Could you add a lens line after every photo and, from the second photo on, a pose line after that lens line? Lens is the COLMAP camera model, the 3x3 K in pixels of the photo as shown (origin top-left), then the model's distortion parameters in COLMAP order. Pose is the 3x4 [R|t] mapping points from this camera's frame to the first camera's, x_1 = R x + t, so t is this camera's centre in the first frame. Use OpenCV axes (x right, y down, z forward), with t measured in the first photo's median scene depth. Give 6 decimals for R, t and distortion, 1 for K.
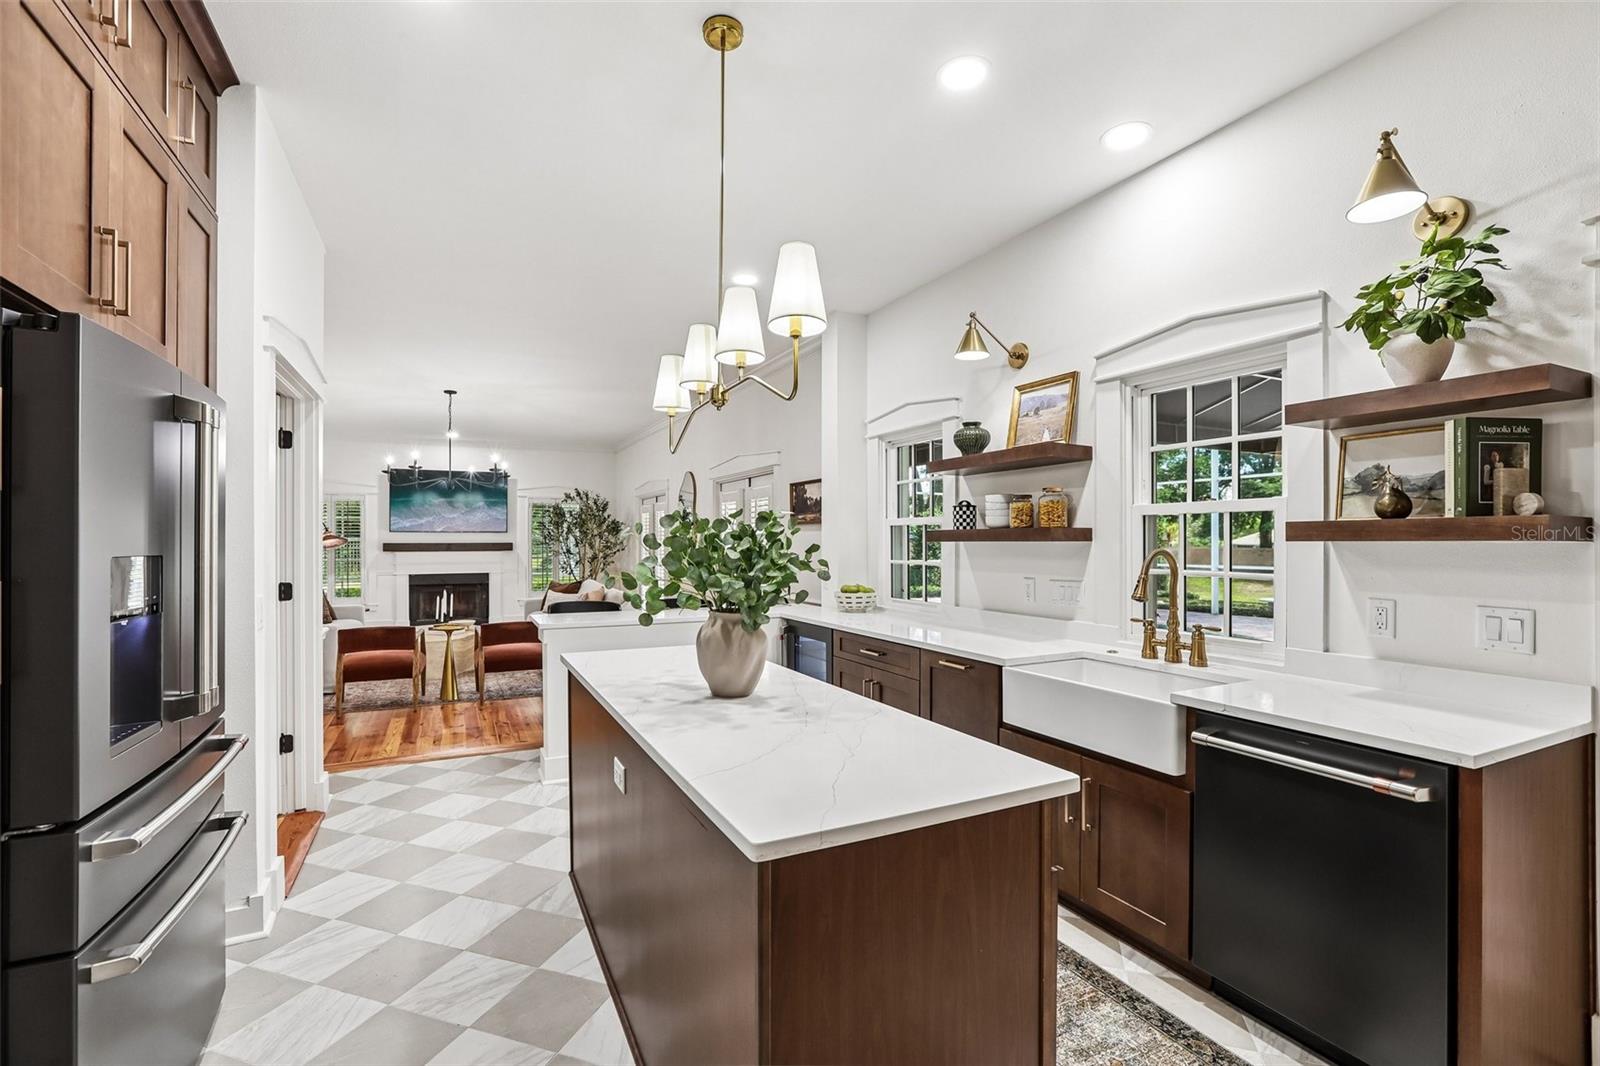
lens RADIAL K [[722.5, 0, 792.6], [0, 722.5, 539.9], [0, 0, 1]] dist [-0.040898, 0.014676]
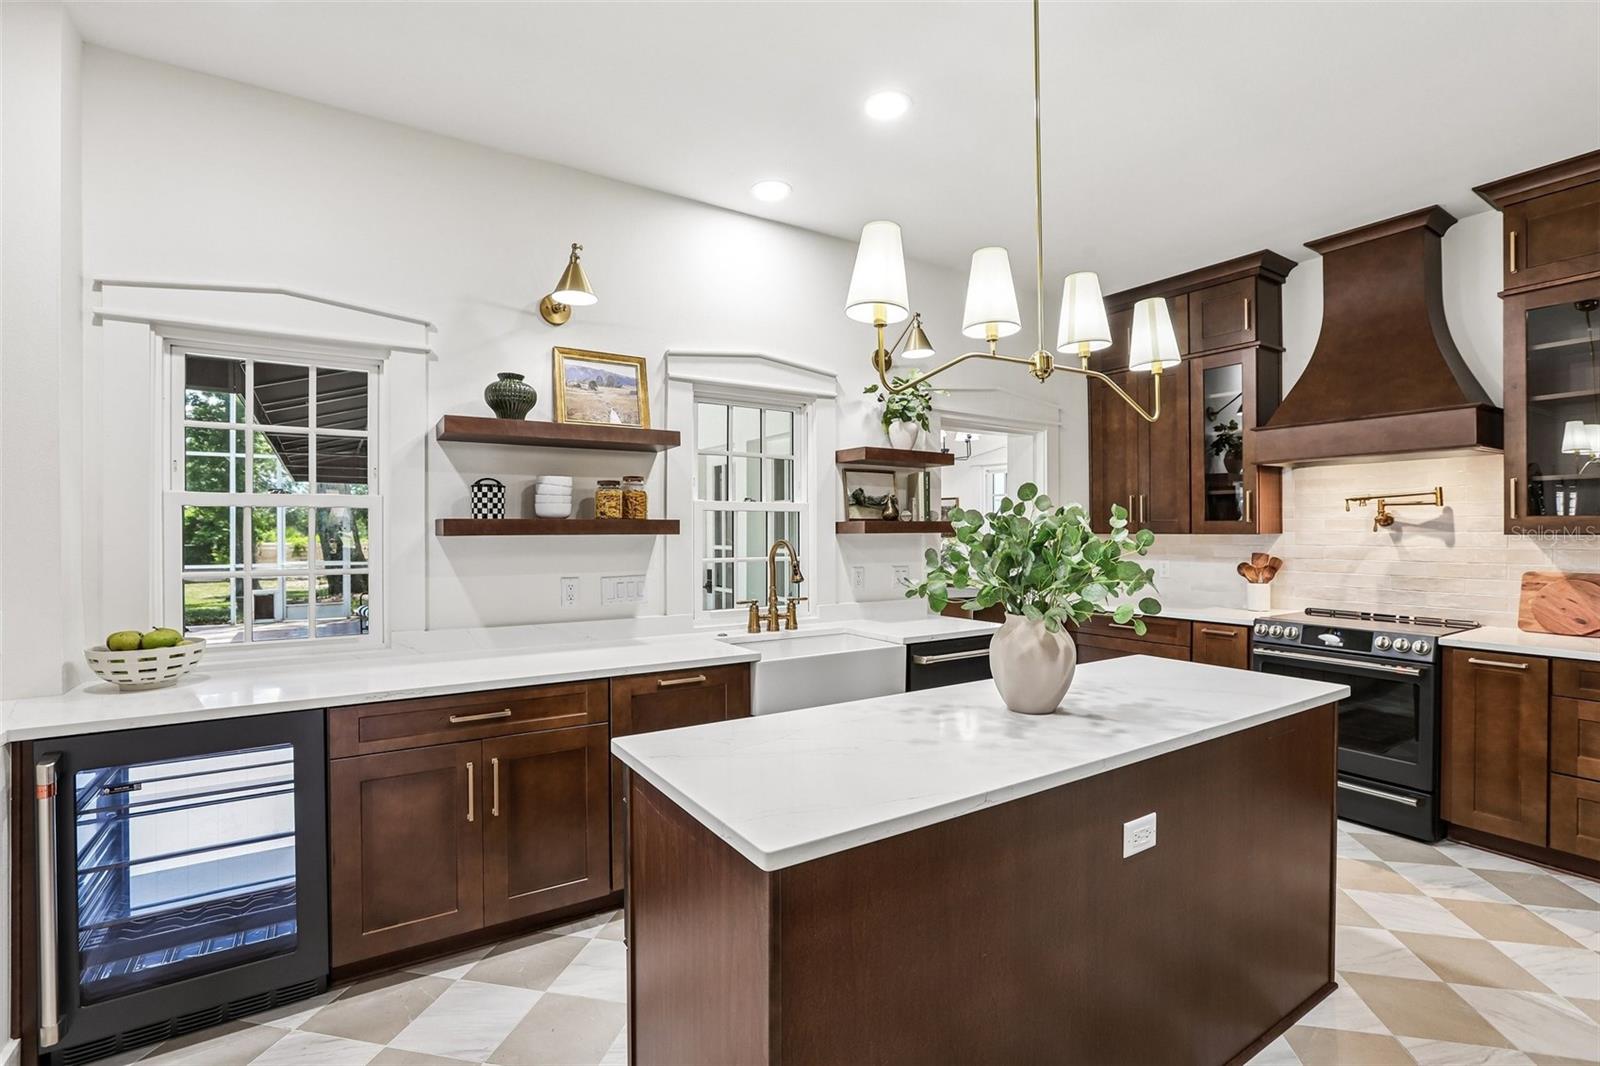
lens RADIAL K [[722.5, 0, 796.0], [0, 722.5, 535.1], [0, 0, 1]] dist [-0.040898, 0.014676]
pose [[-0.121522, -0.005101, 0.992576, -0.764781], [-0.000334, 0.999987, 0.005098, -0.002375], [-0.992589, 0.000288, -0.121522, 1.173283]]
